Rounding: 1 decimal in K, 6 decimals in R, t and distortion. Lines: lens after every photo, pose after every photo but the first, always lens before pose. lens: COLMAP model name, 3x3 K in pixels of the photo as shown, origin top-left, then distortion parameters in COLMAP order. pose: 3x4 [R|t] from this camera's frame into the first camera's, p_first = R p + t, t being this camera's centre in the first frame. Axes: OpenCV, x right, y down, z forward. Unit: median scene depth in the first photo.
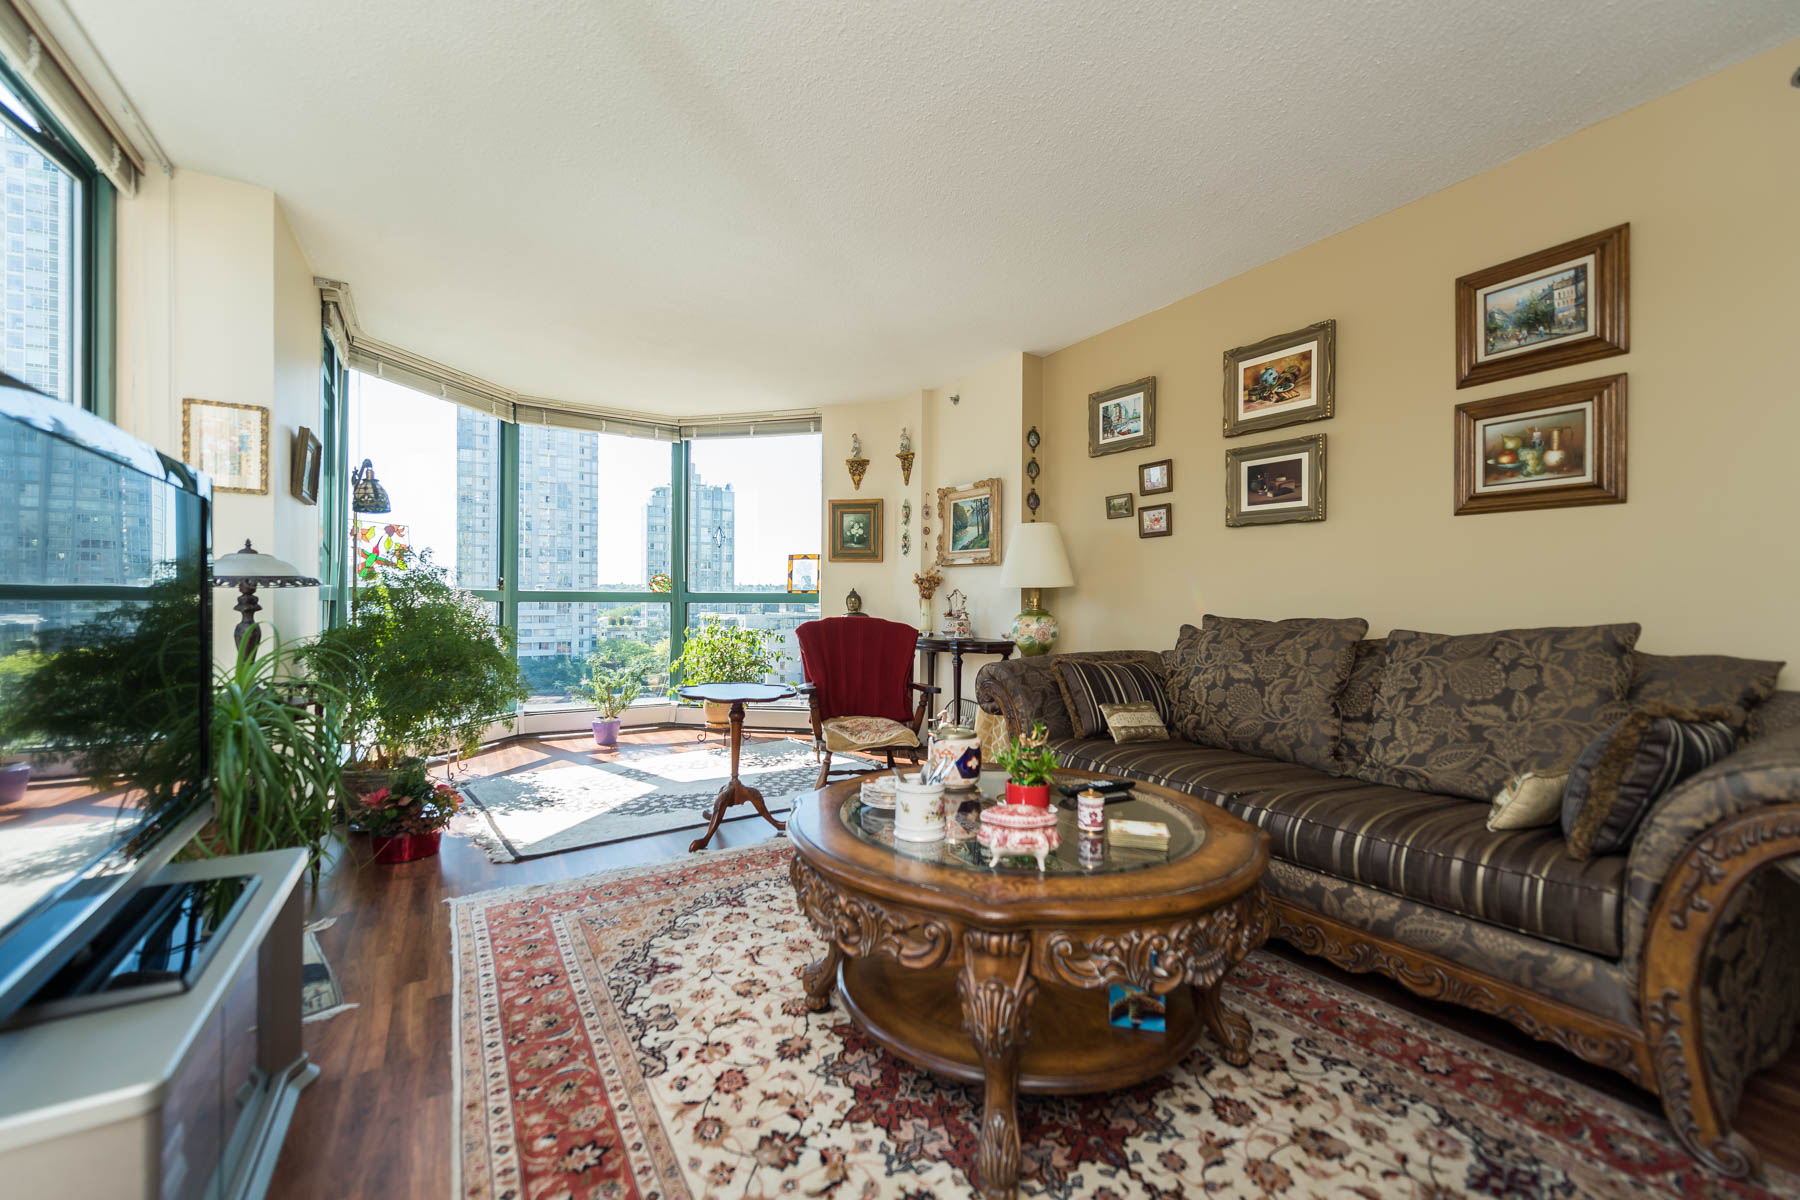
lens RADIAL K [[723.6, 0, 892.2], [0, 723.6, 603.7], [0, 0, 1]] dist [0.022937, -0.007362]
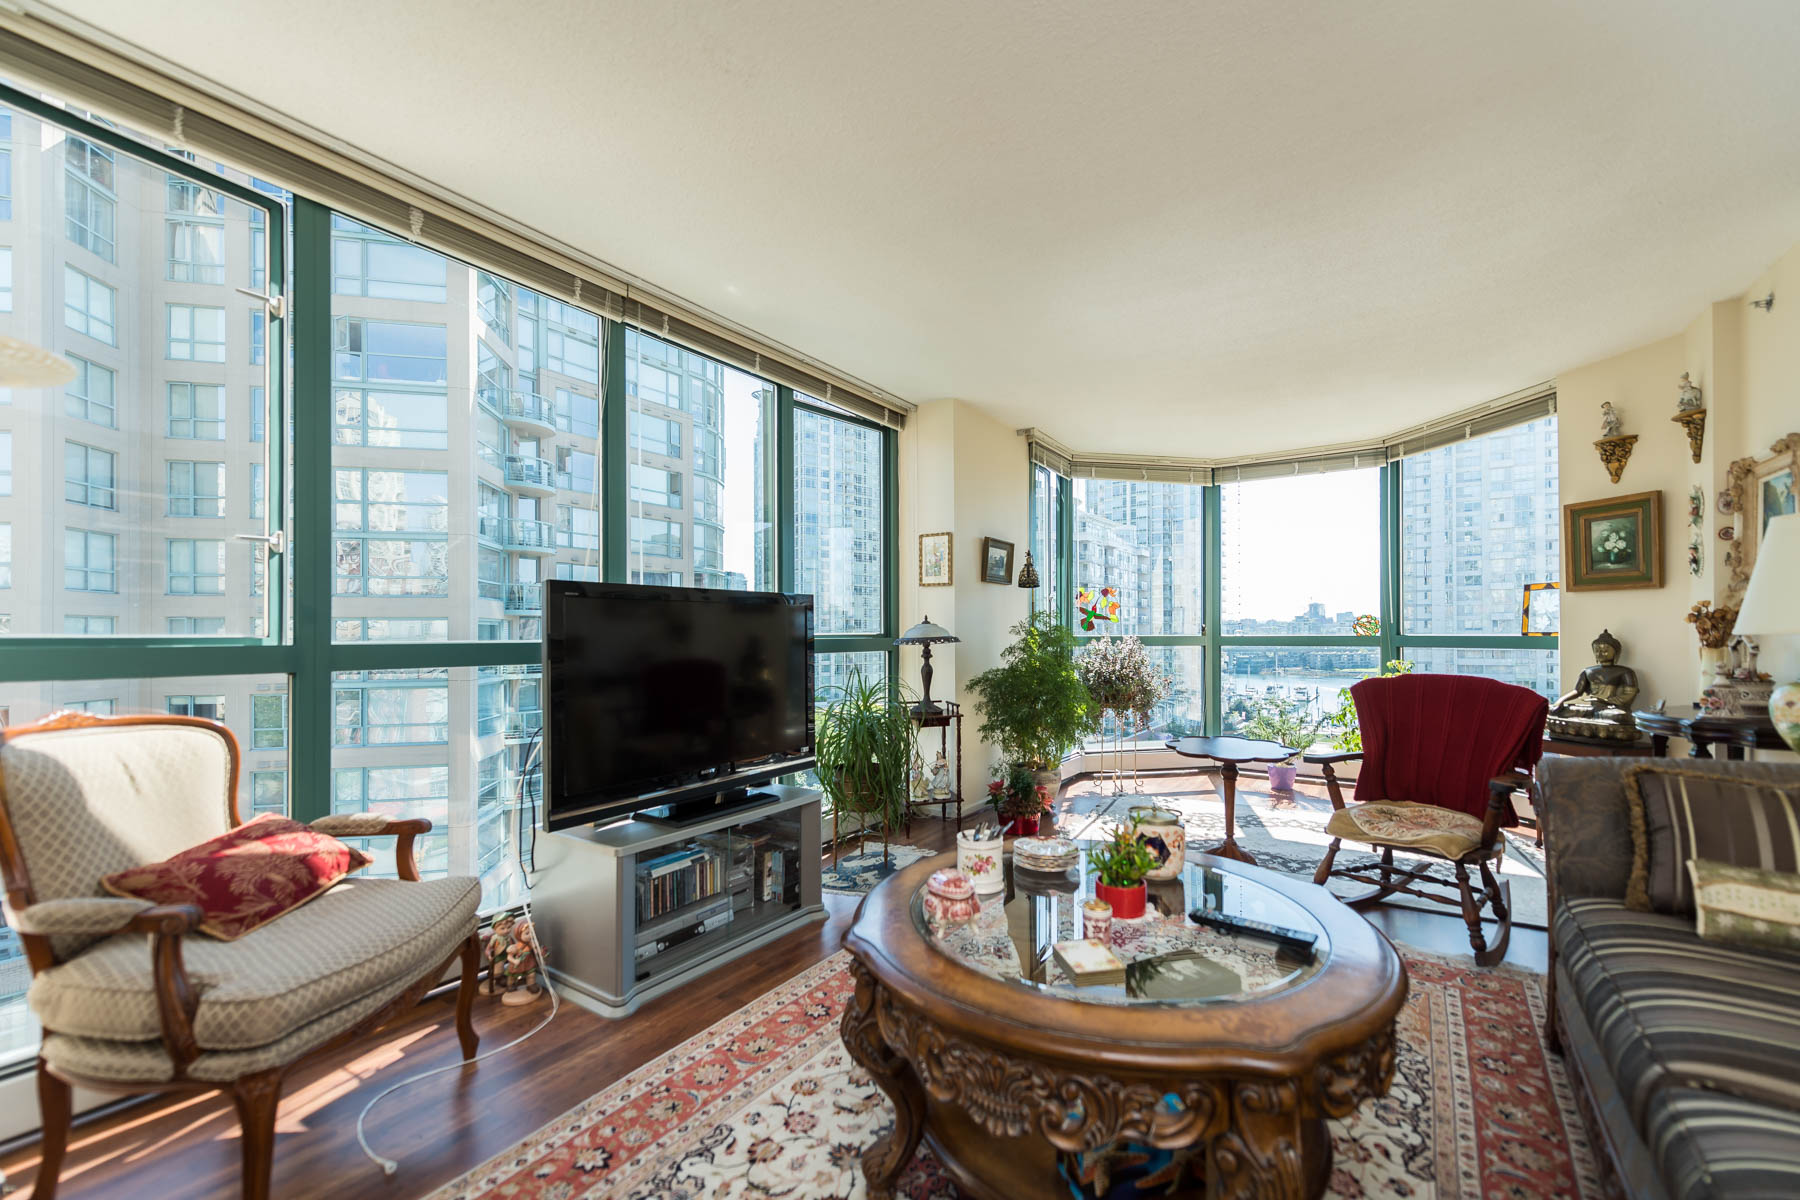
lens RADIAL K [[723.0, 0, 944.4], [0, 723.0, 633.4], [0, 0, 1]] dist [0.023536, -0.007858]
pose [[0.441688, -0.008761, -0.897126, 0.504552], [0.005069, 0.999961, -0.007269, -0.027178], [0.897154, -0.001337, 0.441715, 0.240195]]
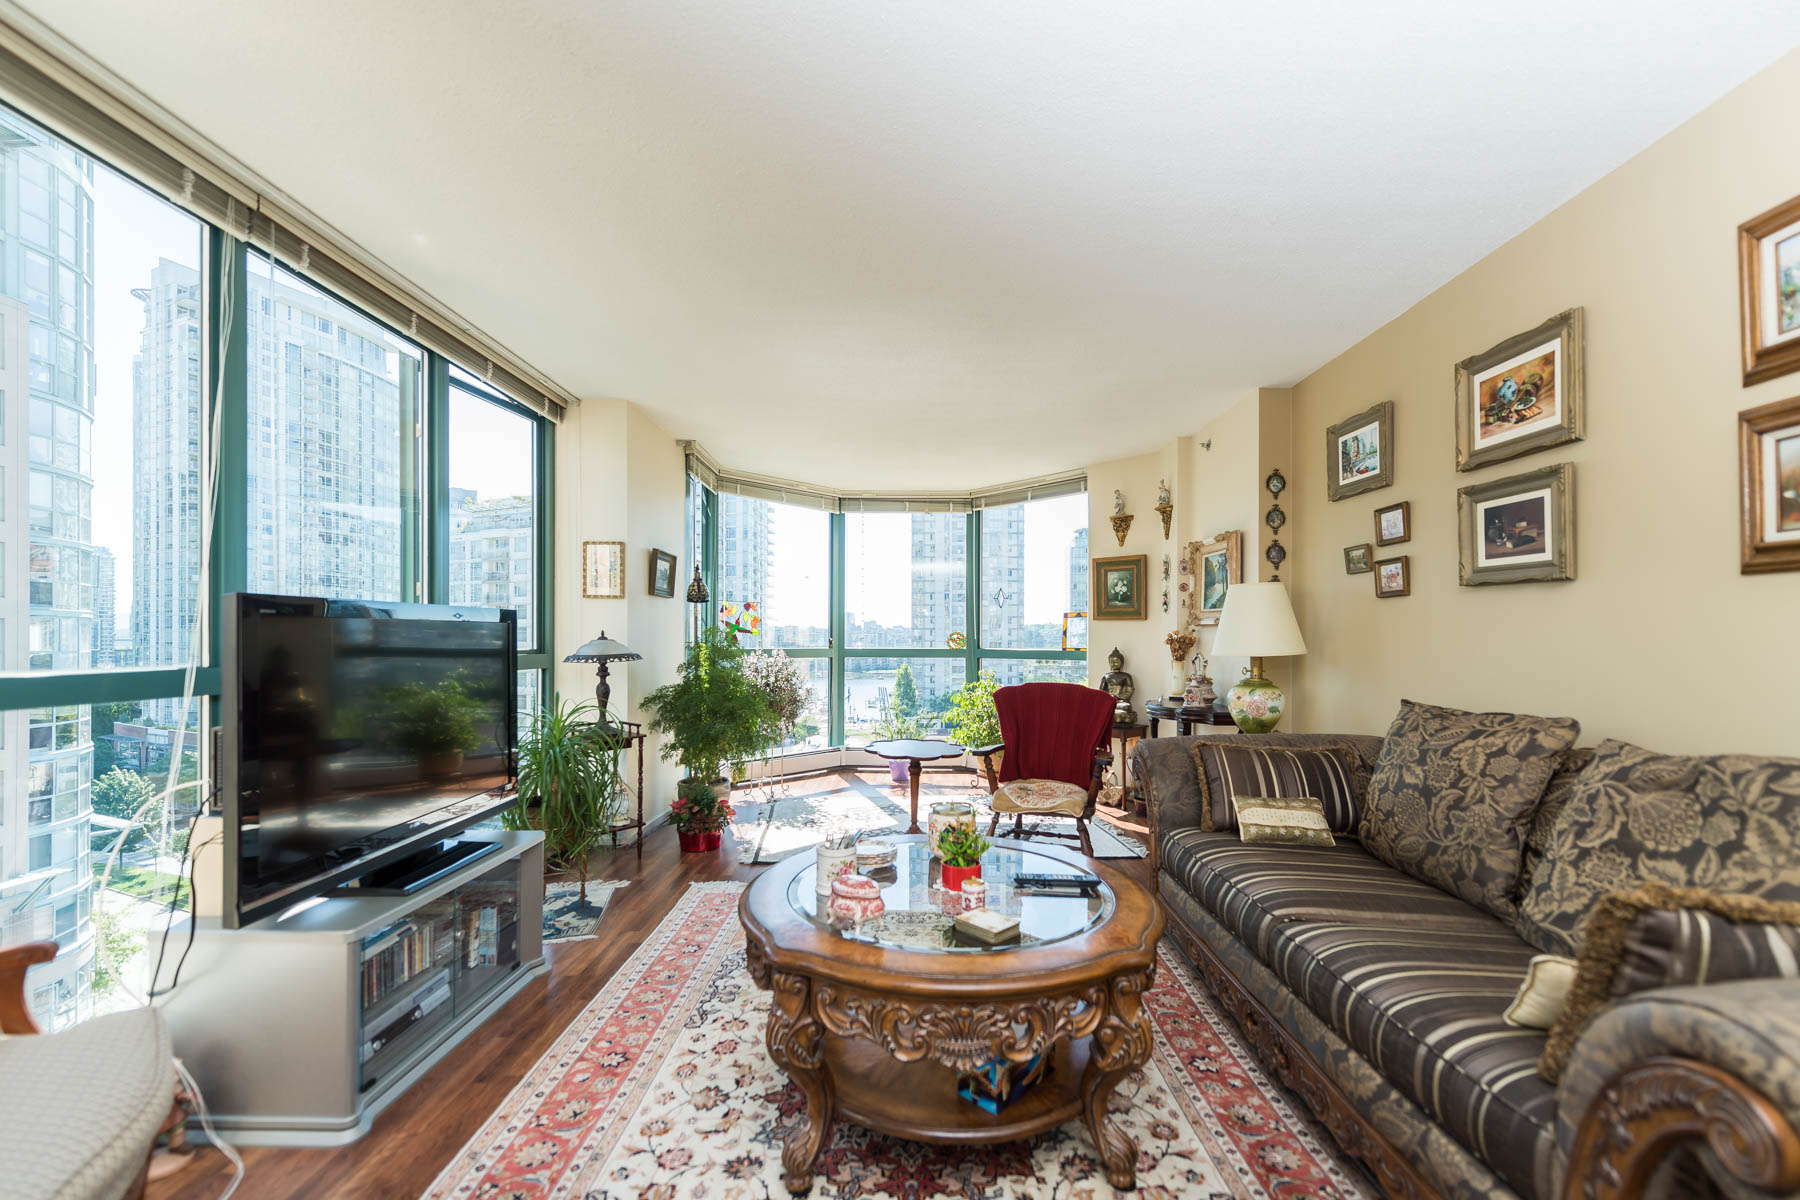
lens RADIAL K [[730.2, 0, 905.3], [0, 730.2, 641.2], [0, 0, 1]] dist [0.023408, -0.006922]
pose [[0.848337, -0.001434, -0.529455, 0.400146], [0.000856, 0.999999, -0.001338, -0.049581], [0.529456, 0.000682, 0.848337, 0.008960]]
